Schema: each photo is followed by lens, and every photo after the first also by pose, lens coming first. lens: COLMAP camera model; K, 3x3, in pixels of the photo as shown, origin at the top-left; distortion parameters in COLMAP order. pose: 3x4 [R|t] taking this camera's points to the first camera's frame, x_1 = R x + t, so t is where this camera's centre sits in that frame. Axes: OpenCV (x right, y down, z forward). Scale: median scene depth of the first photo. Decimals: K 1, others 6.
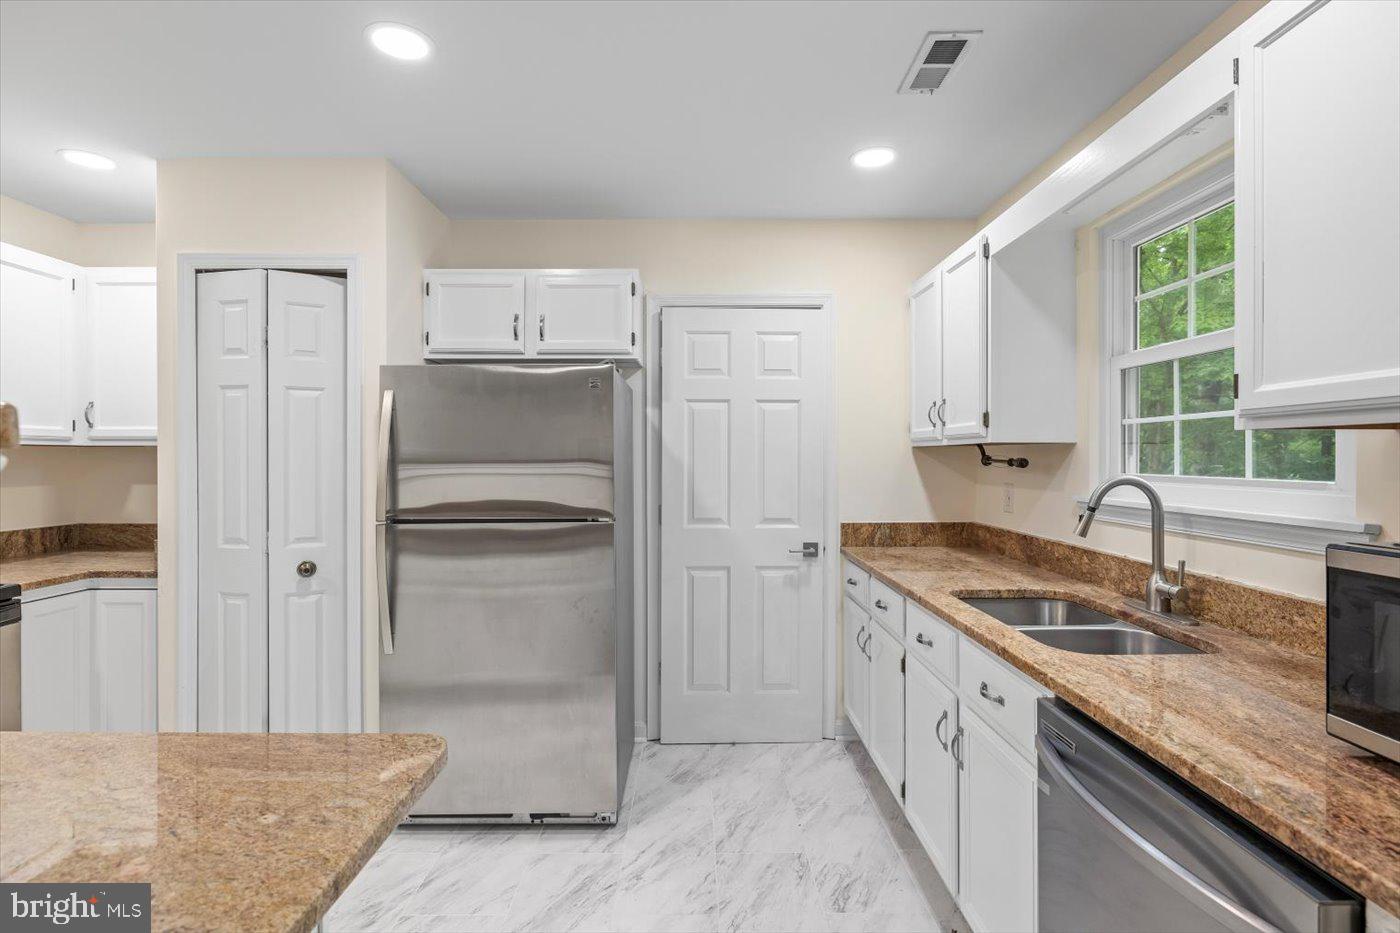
lens RADIAL K [[609.6, 0, 695.1], [0, 609.6, 459.9], [0, 0, 1]] dist [0.000325, 0.000066]
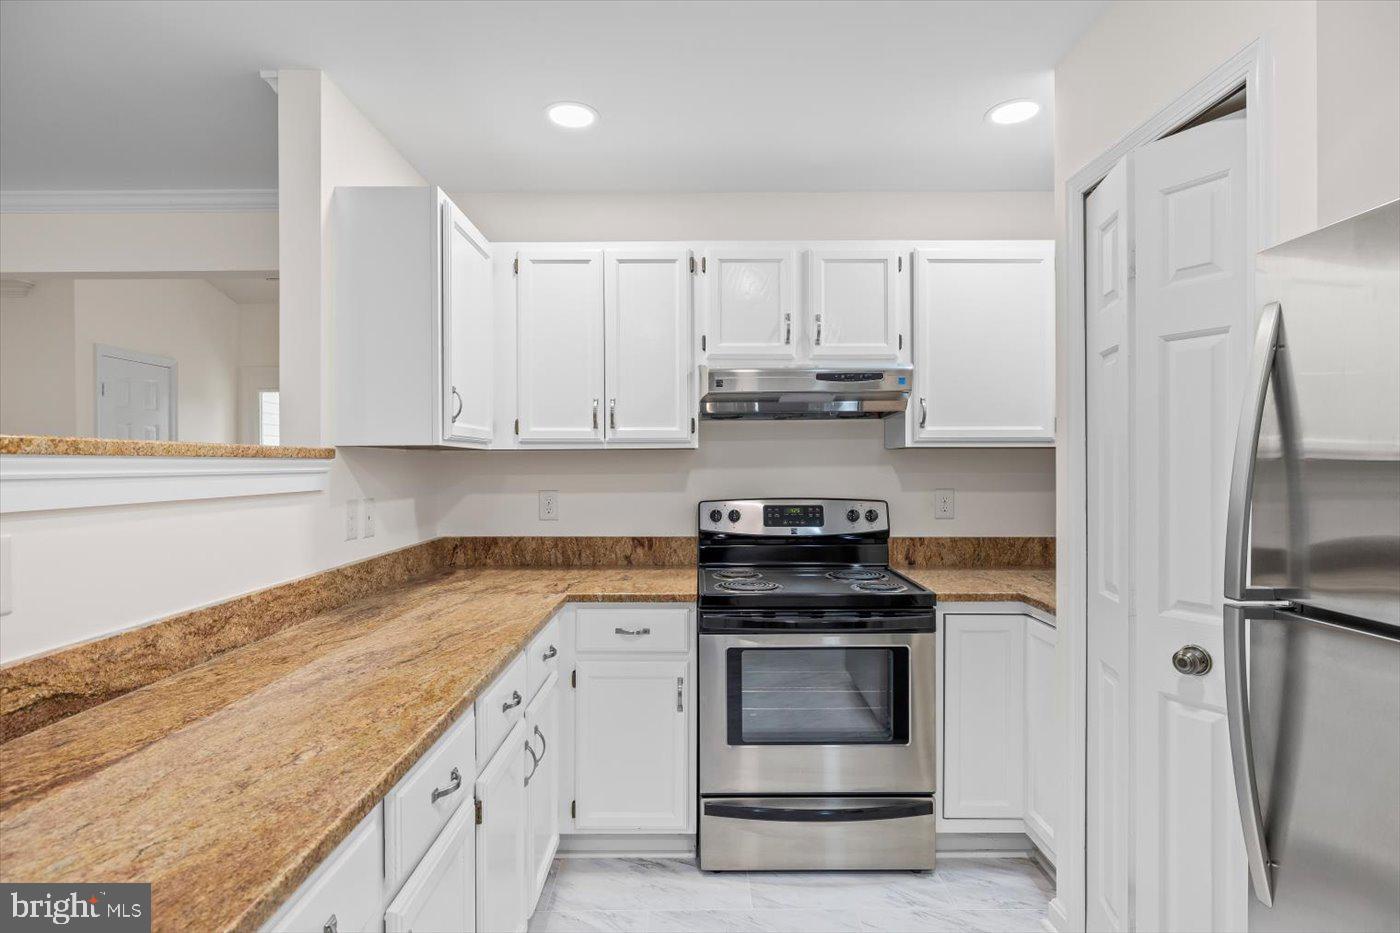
lens RADIAL K [[711.0, 0, 700.0], [0, 711.0, 466.5], [0, 0, 1]] dist [-0.000127, -0.000300]
pose [[-0.019380, 0.001321, -0.999811, 0.018096], [0.003115, 0.999994, 0.001260, 0.000580], [0.999807, -0.003090, -0.019384, 0.573374]]
